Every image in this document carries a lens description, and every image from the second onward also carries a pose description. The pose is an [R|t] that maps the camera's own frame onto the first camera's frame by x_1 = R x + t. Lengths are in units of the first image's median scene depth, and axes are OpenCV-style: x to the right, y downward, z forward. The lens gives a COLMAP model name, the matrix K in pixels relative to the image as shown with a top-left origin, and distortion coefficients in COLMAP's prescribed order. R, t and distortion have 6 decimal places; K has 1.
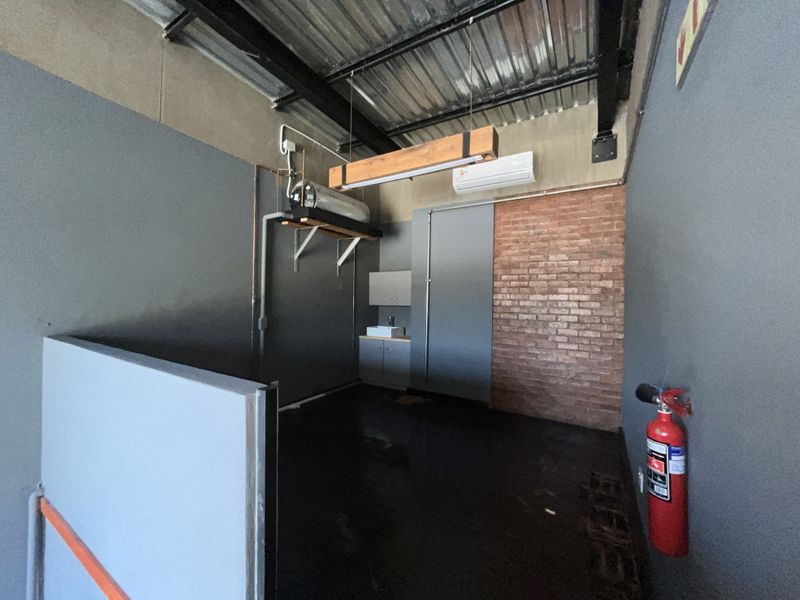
lens RADIAL K [[321.8, 0, 400.0], [0, 321.8, 300.0], [0, 0, 1]] dist [-0.012960, 0.000083]
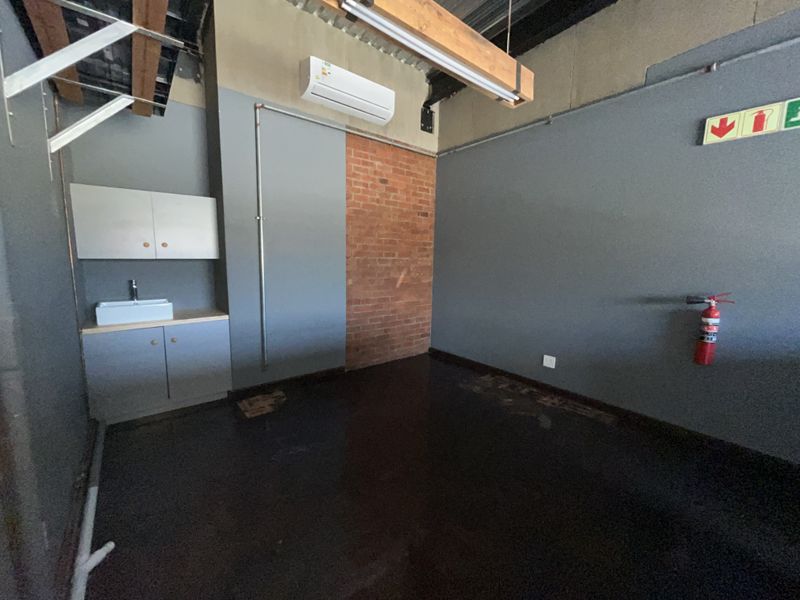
lens RADIAL K [[321.8, 0, 400.0], [0, 321.8, 300.0], [0, 0, 1]] dist [-0.012960, 0.000083]
pose [[0.334451, -0.133753, 0.932873, -0.486302], [-0.009439, 0.989352, 0.145235, 0.005367], [-0.942366, -0.057380, 0.329628, 0.572706]]
